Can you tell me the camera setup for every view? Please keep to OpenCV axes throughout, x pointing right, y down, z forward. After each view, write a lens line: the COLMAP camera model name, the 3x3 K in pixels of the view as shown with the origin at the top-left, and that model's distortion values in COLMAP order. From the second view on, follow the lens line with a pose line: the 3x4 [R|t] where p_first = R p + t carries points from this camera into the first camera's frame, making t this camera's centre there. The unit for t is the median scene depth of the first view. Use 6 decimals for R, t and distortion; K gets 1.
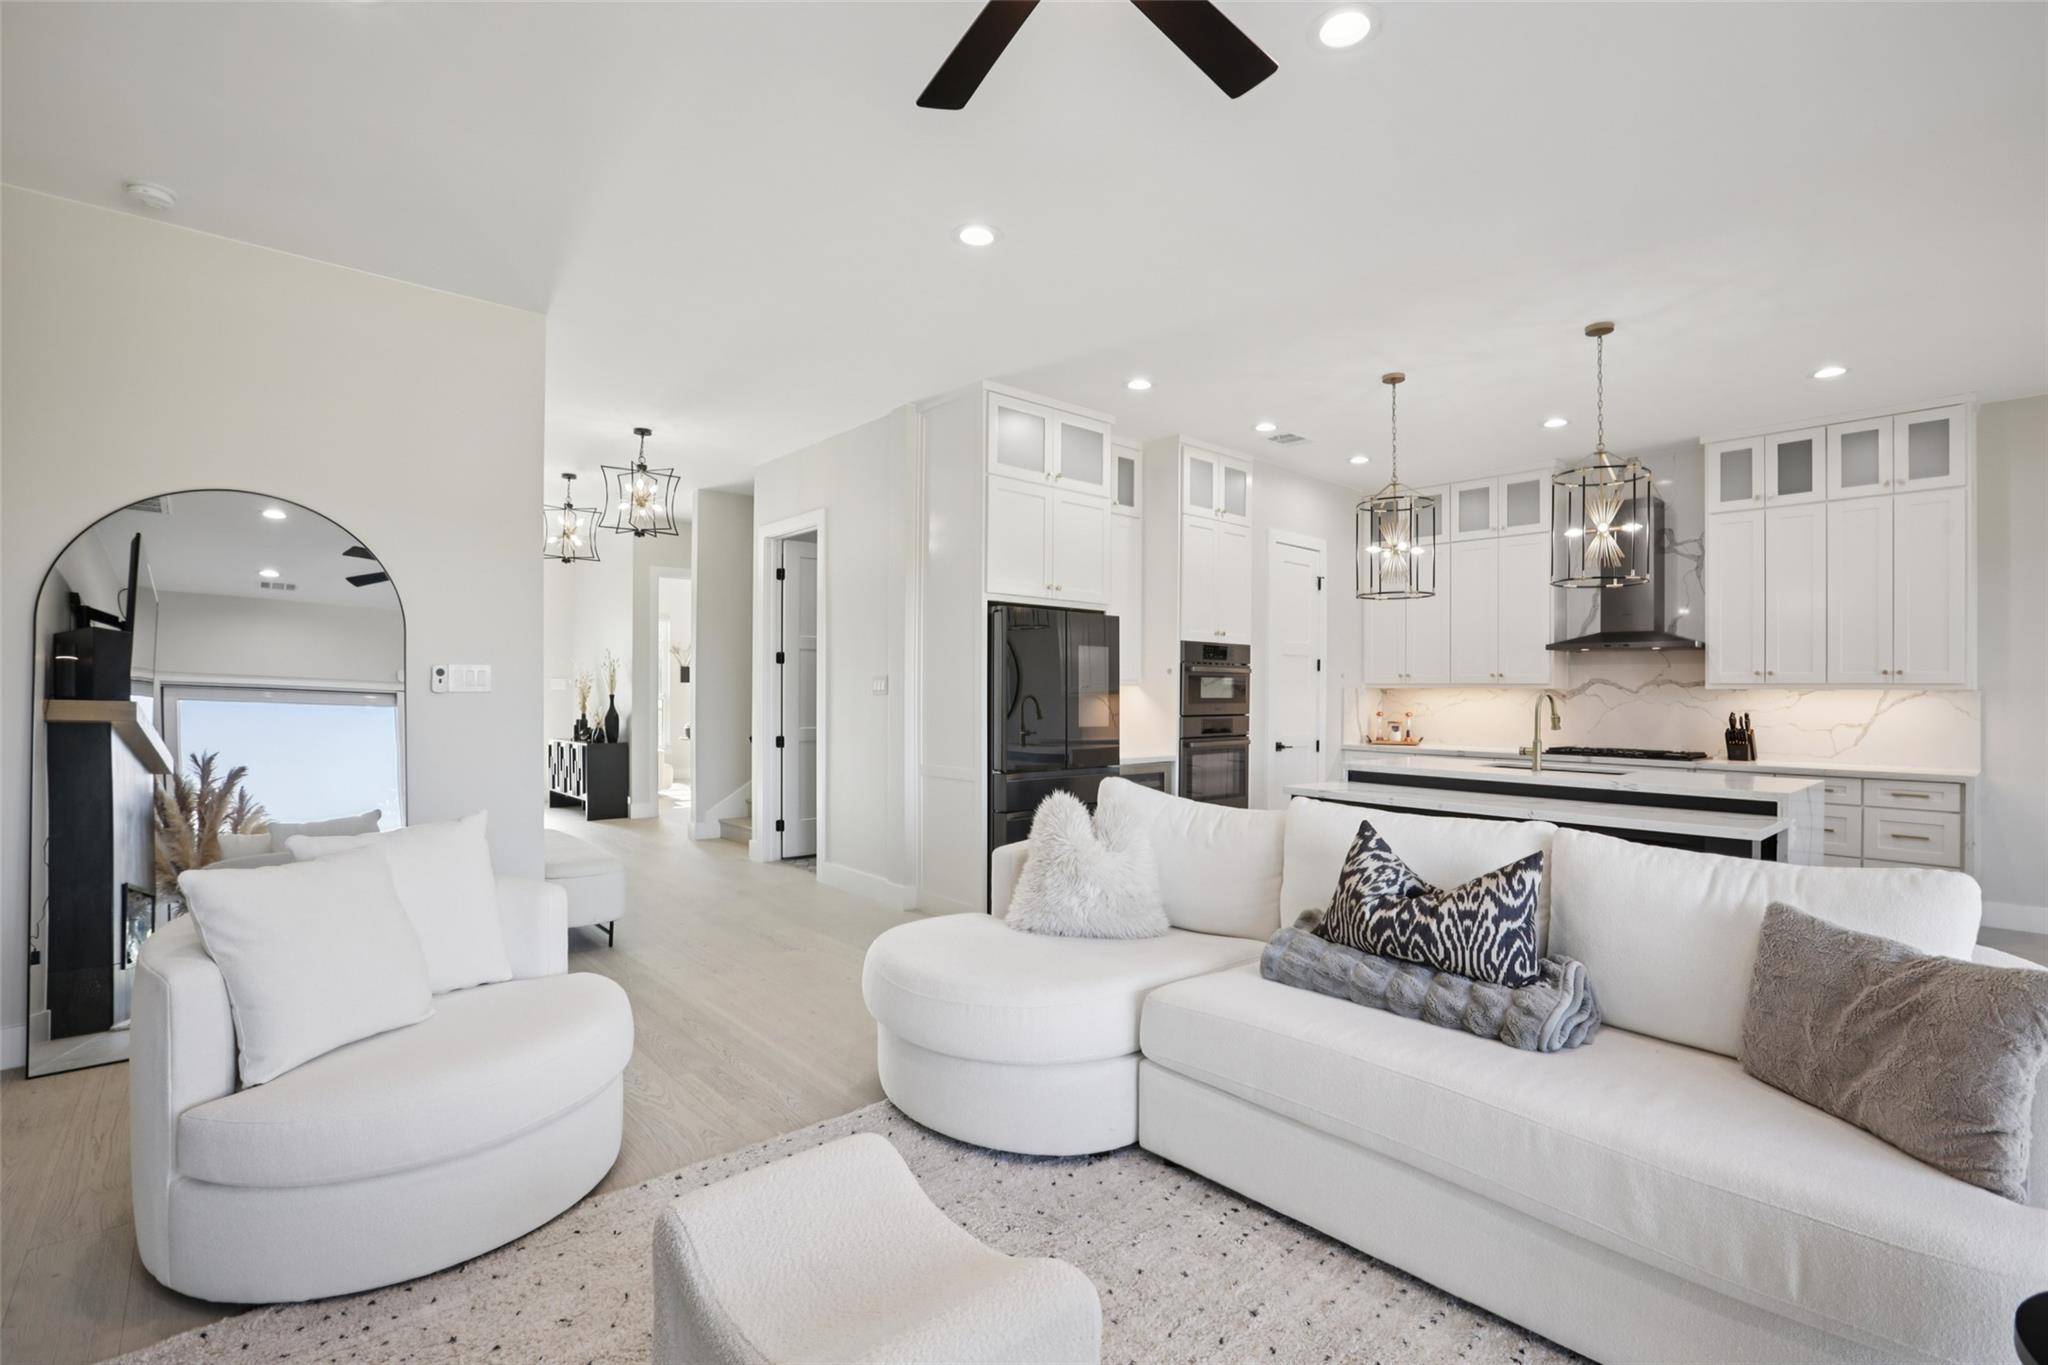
lens RADIAL K [[937.9, 0, 1029.9], [0, 937.9, 685.9], [0, 0, 1]] dist [-0.055818, 0.017511]
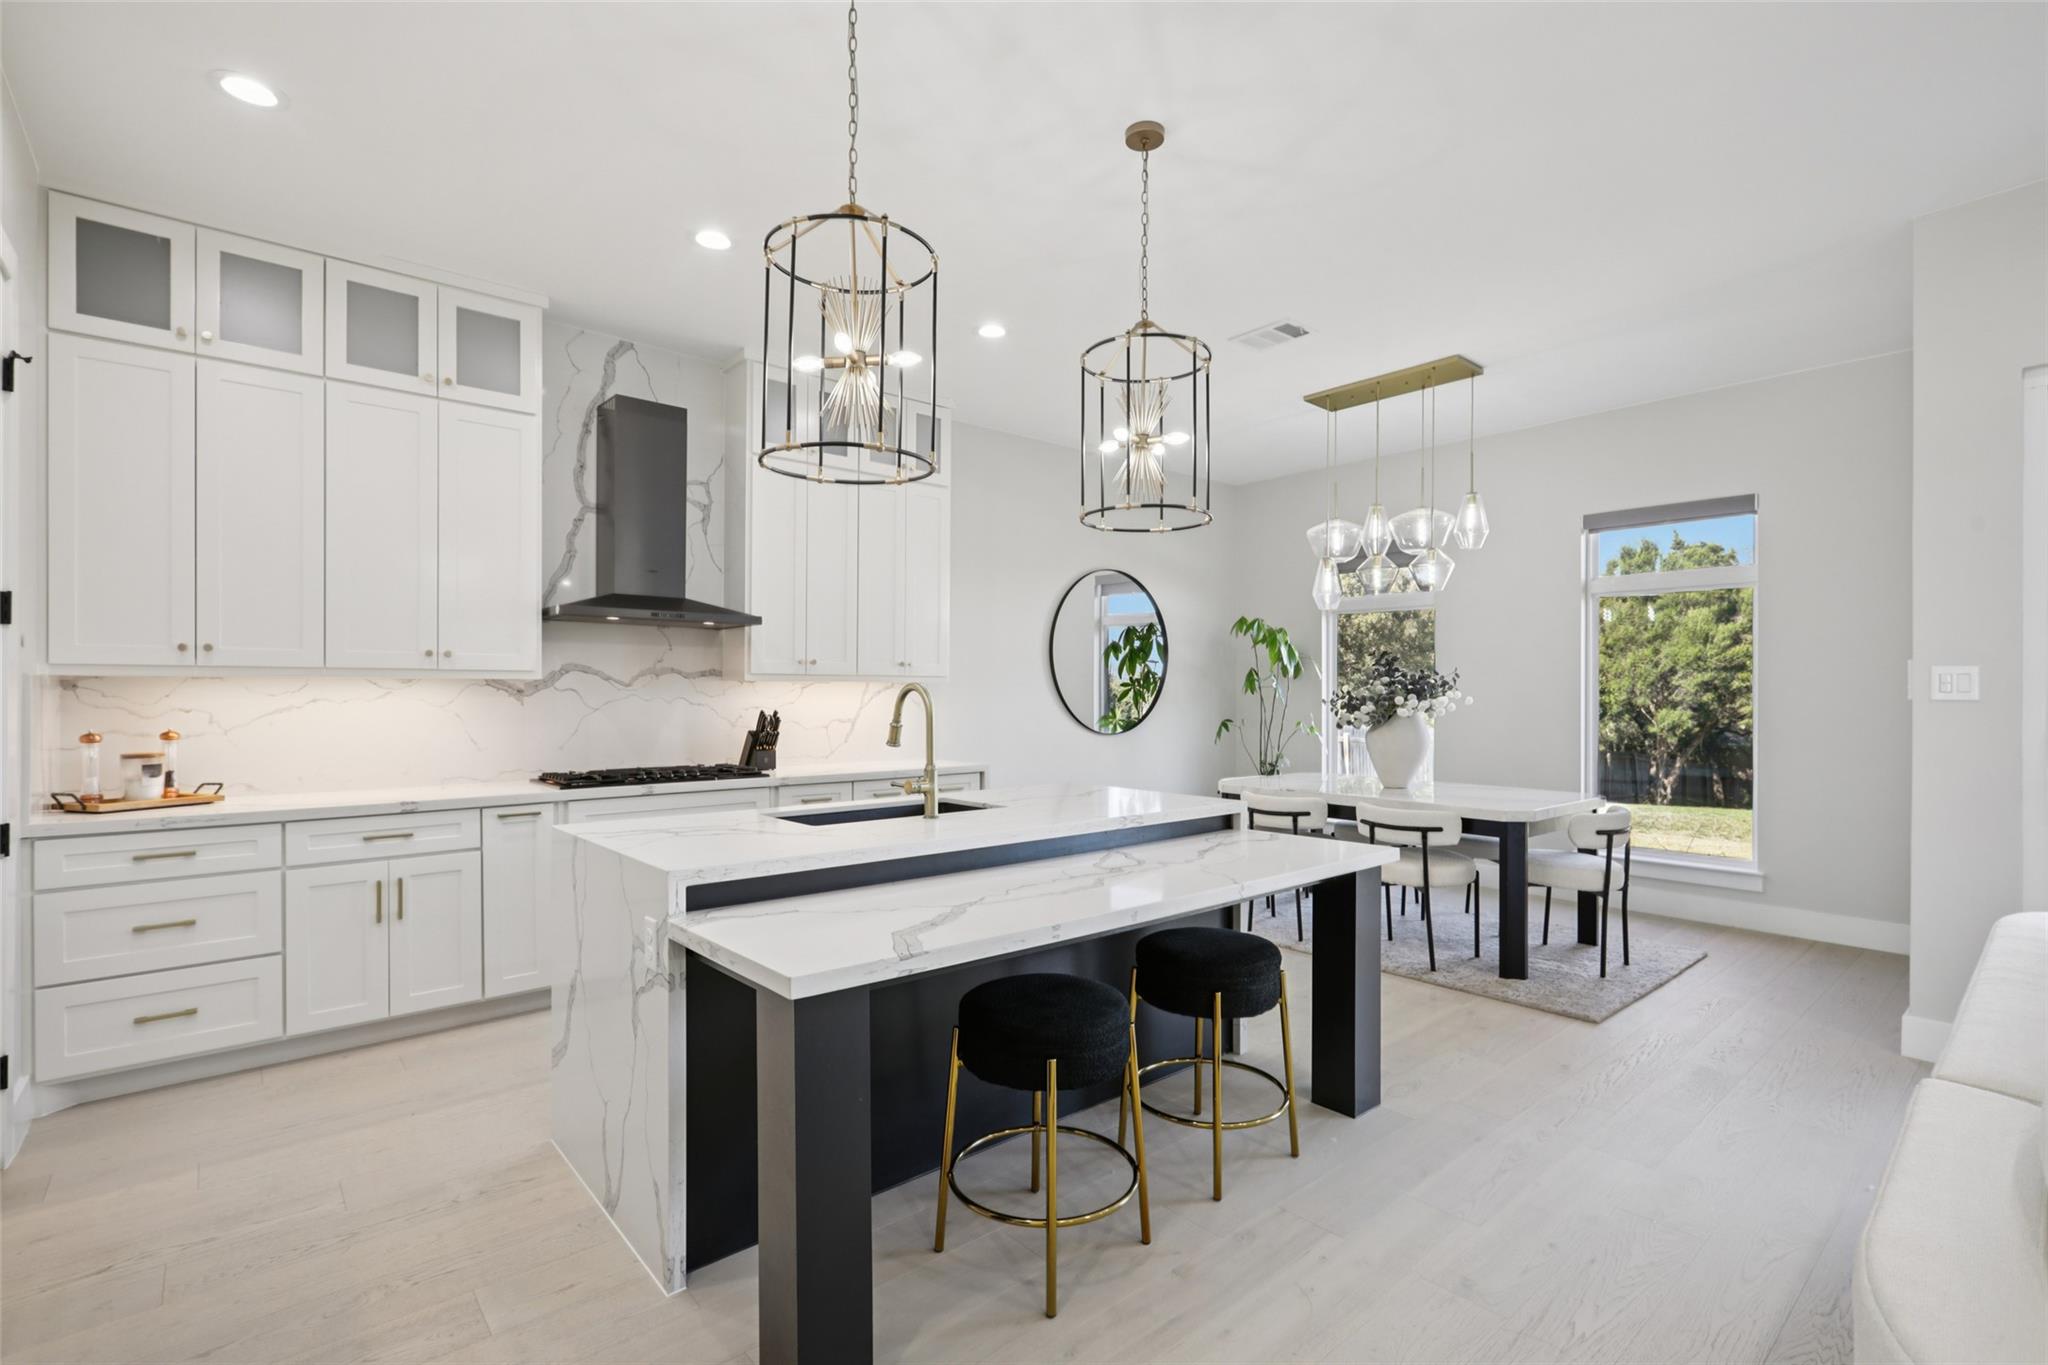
lens RADIAL K [[938.4, 0, 1017.1], [0, 938.4, 688.5], [0, 0, 1]] dist [-0.001266, -0.000272]
pose [[0.006822, -0.005555, 0.999961, -0.049154], [-0.007008, 0.999960, 0.005603, 0.004164], [-0.999952, -0.007046, 0.006783, 0.817855]]
